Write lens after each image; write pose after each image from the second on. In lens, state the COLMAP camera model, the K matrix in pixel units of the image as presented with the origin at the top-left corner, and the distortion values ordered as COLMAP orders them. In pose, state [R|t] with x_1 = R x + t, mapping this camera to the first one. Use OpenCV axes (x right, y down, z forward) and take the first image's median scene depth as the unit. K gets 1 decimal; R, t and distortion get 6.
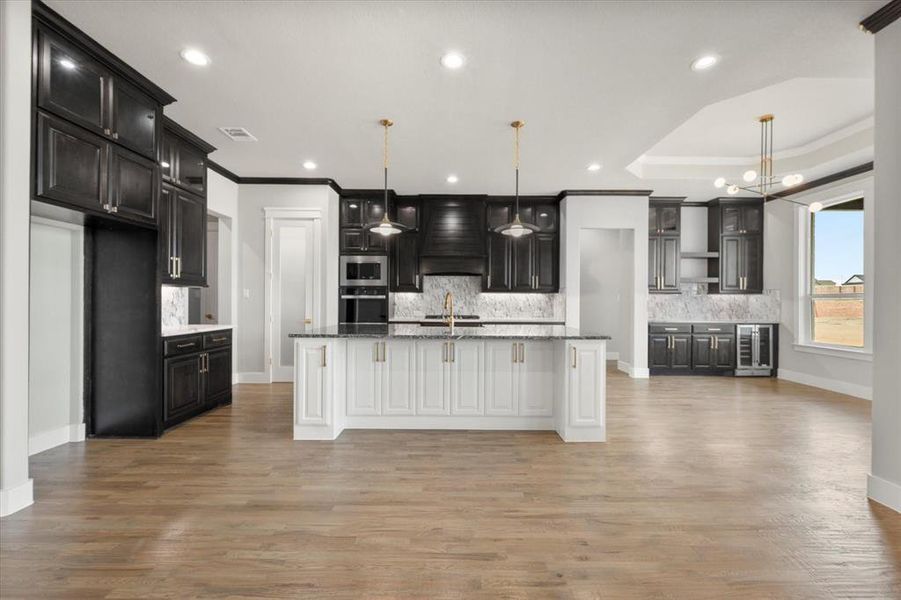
lens RADIAL K [[367.5, 0, 455.7], [0, 367.5, 296.9], [0, 0, 1]] dist [0.001206, 0.000270]
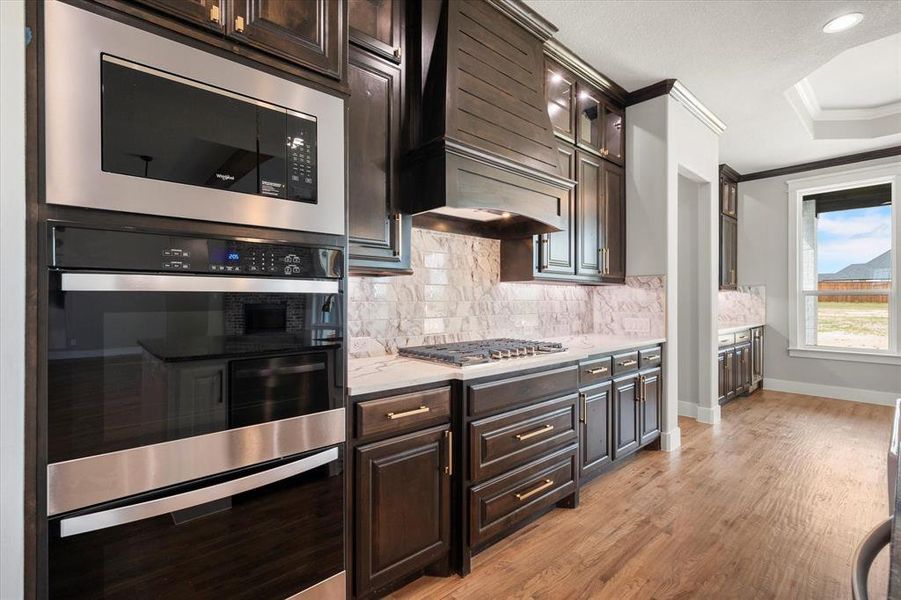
lens RADIAL K [[412.0, 0, 450.5], [0, 412.0, 300.0], [0, 0, 1]] dist [0.001966, 0.000290]
pose [[0.750633, -0.005859, 0.660693, -0.298207], [-0.002995, 0.999920, 0.012271, 0.004031], [-0.660713, -0.011190, 0.750556, 0.764563]]
